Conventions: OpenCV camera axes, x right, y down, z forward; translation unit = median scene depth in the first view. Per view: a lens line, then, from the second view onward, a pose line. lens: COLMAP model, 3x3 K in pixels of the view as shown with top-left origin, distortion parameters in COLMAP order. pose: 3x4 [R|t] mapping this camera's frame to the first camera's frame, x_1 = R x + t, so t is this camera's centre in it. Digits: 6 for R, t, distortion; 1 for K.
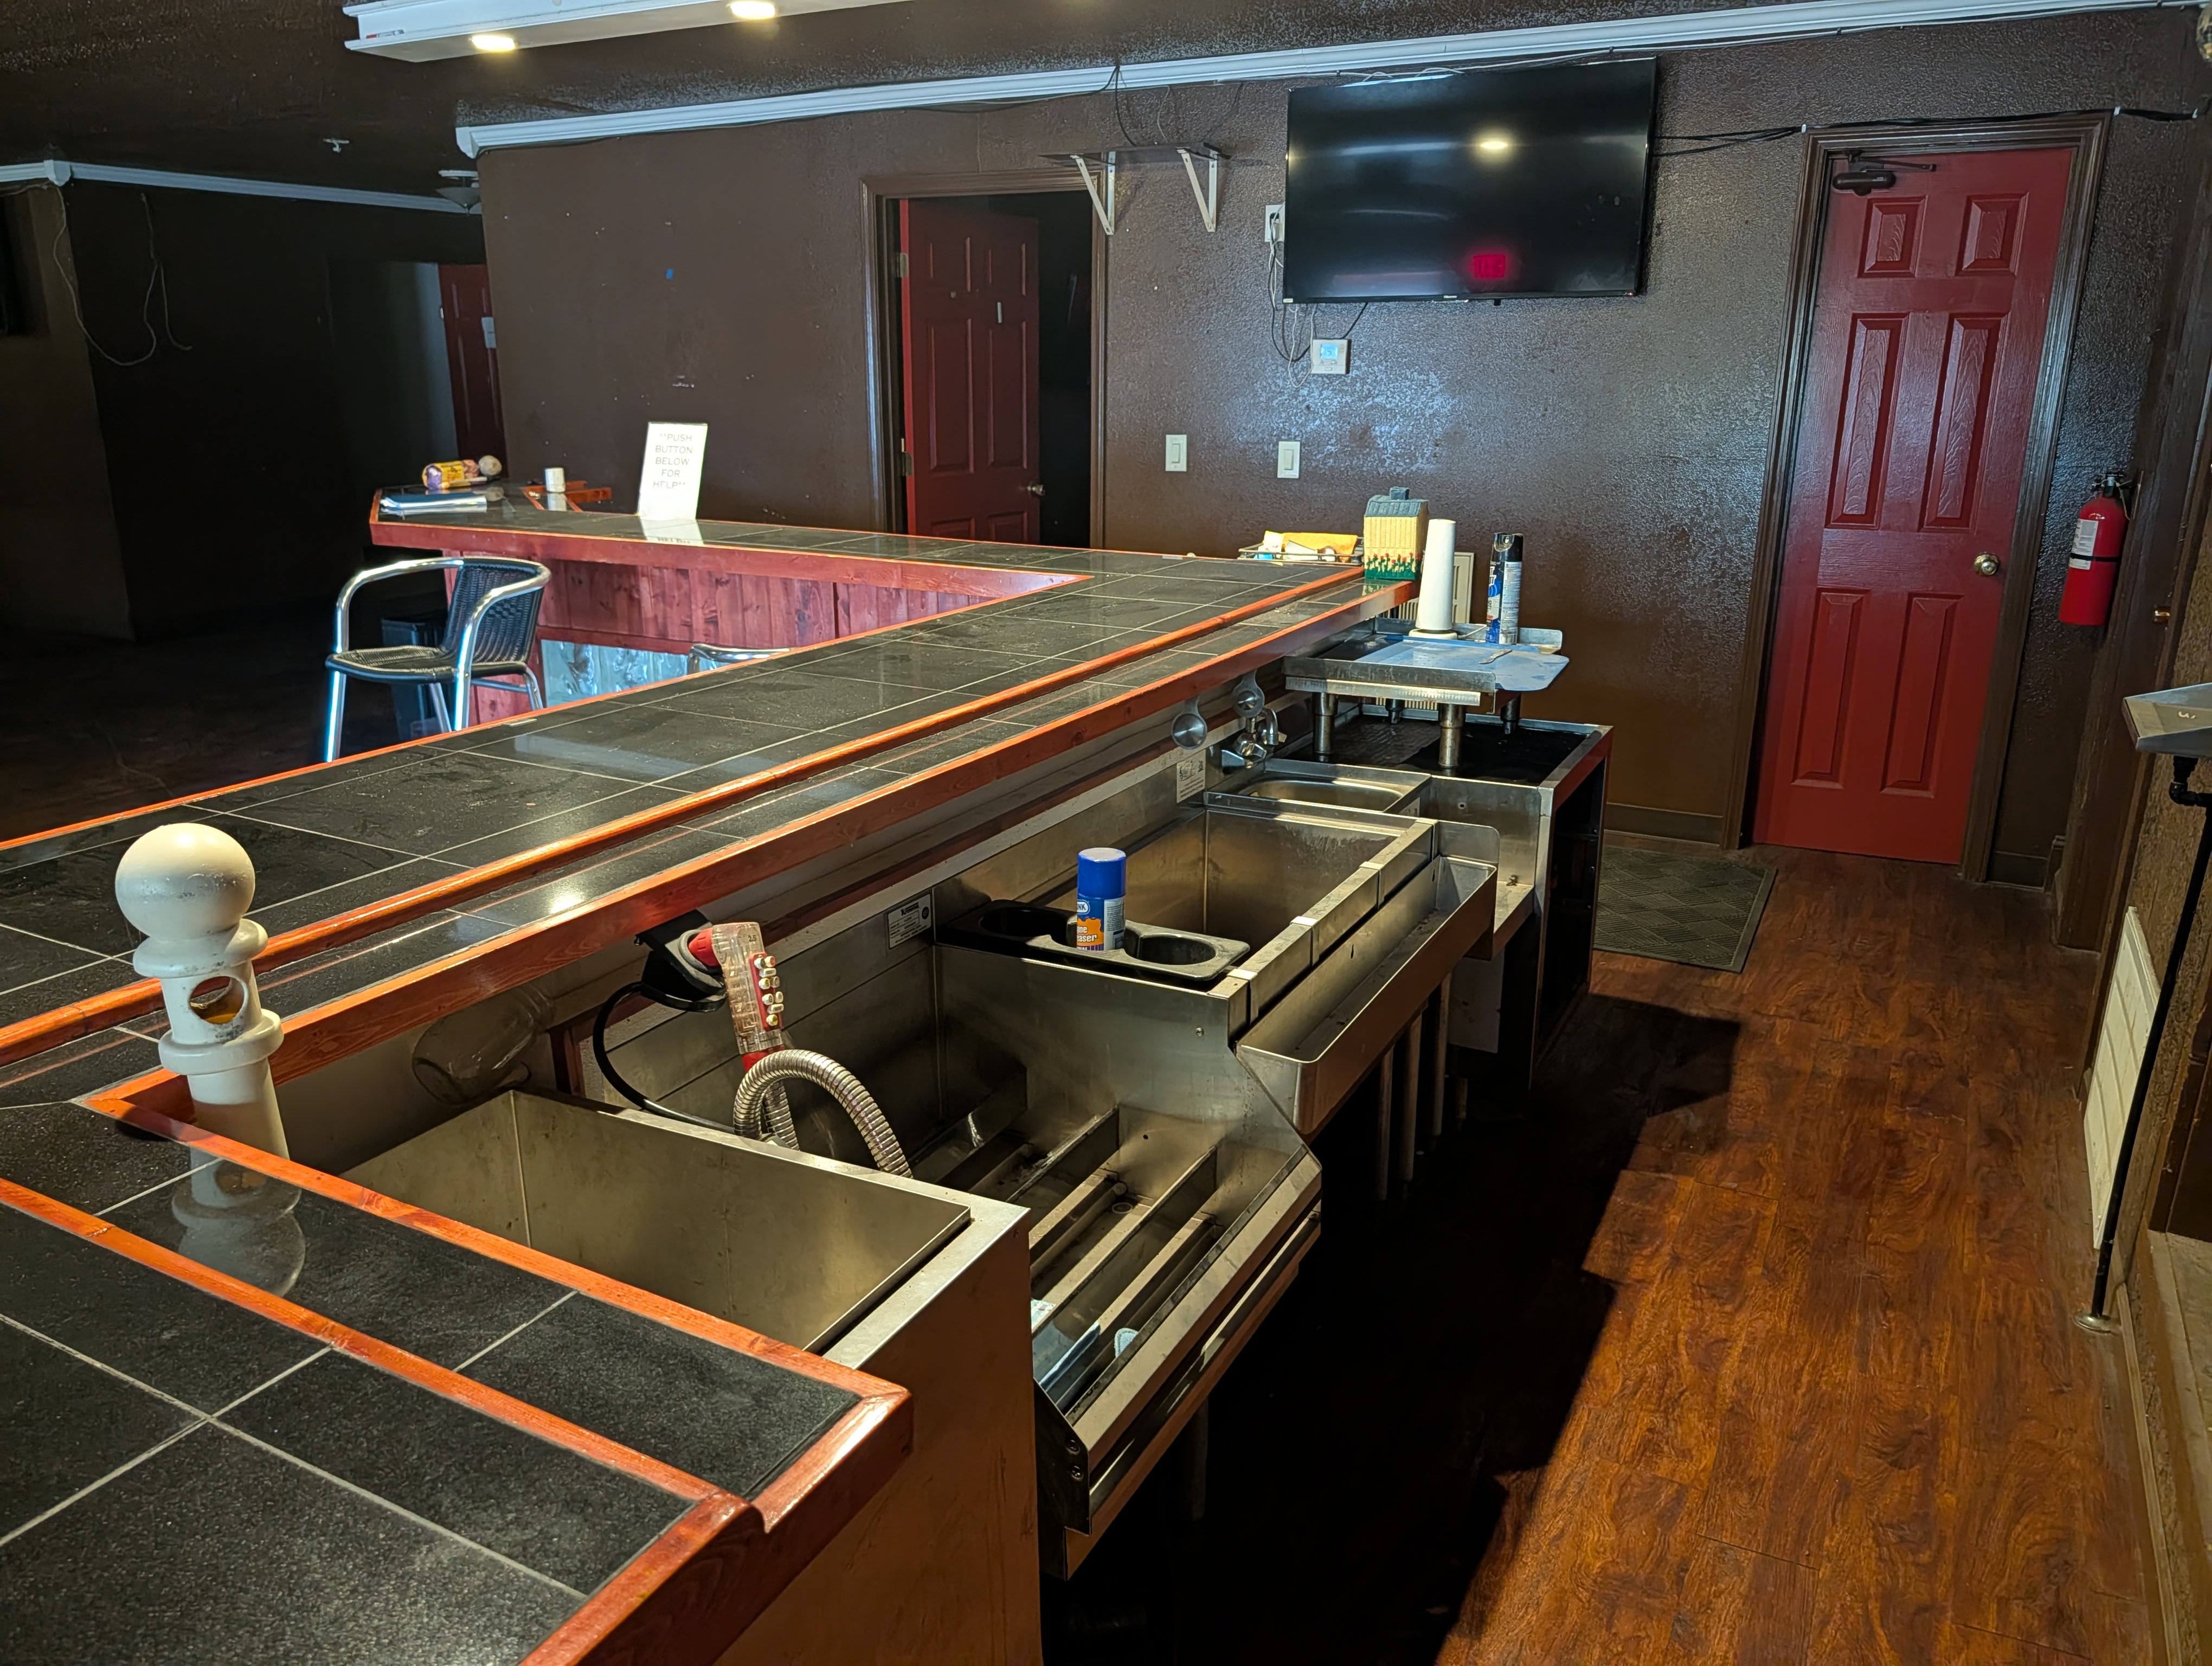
lens RADIAL K [[1595.3, 0, 1109.4], [0, 1595.3, 839.3], [0, 0, 1]] dist [0.018838, -0.020303]
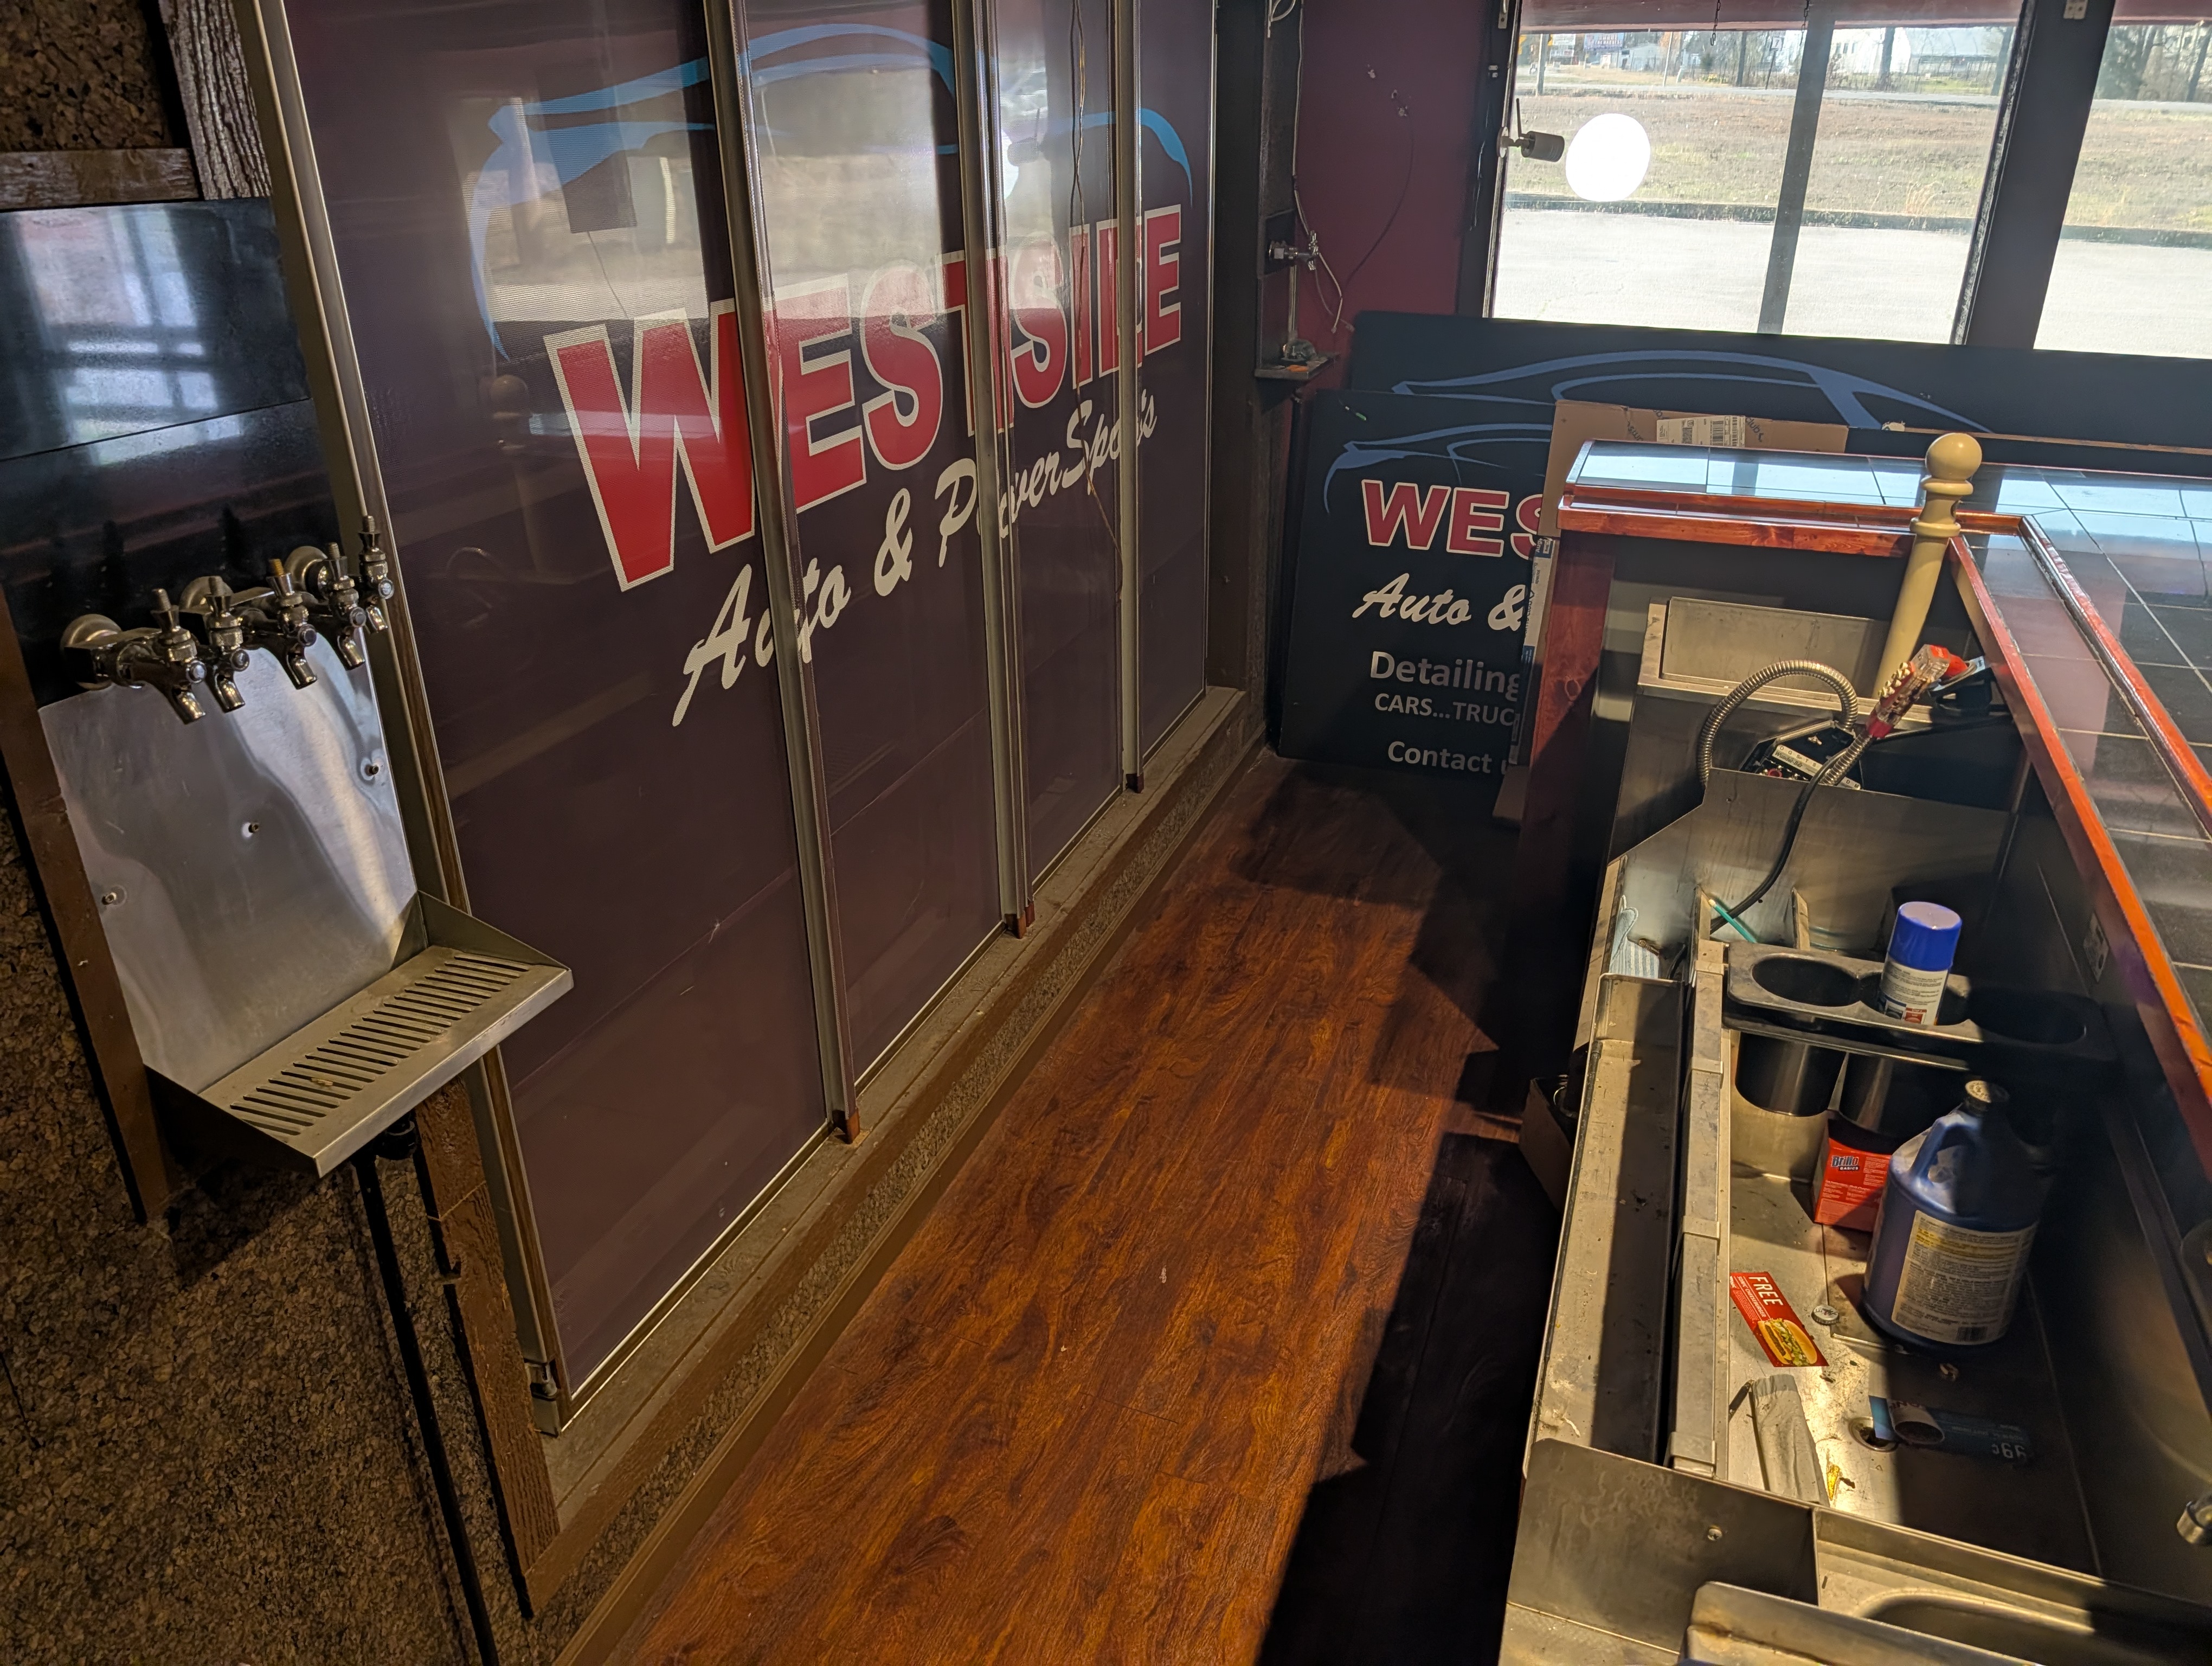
lens RADIAL K [[1595.3, 0, 1103.5], [0, 1595.3, 839.9], [0, 0, 1]] dist [0.018838, -0.020303]
pose [[-0.991402, 0.060563, -0.115993, 0.499610], [-0.031552, 0.749650, 0.661083, -0.542142], [0.126991, 0.659058, -0.741293, 1.480913]]
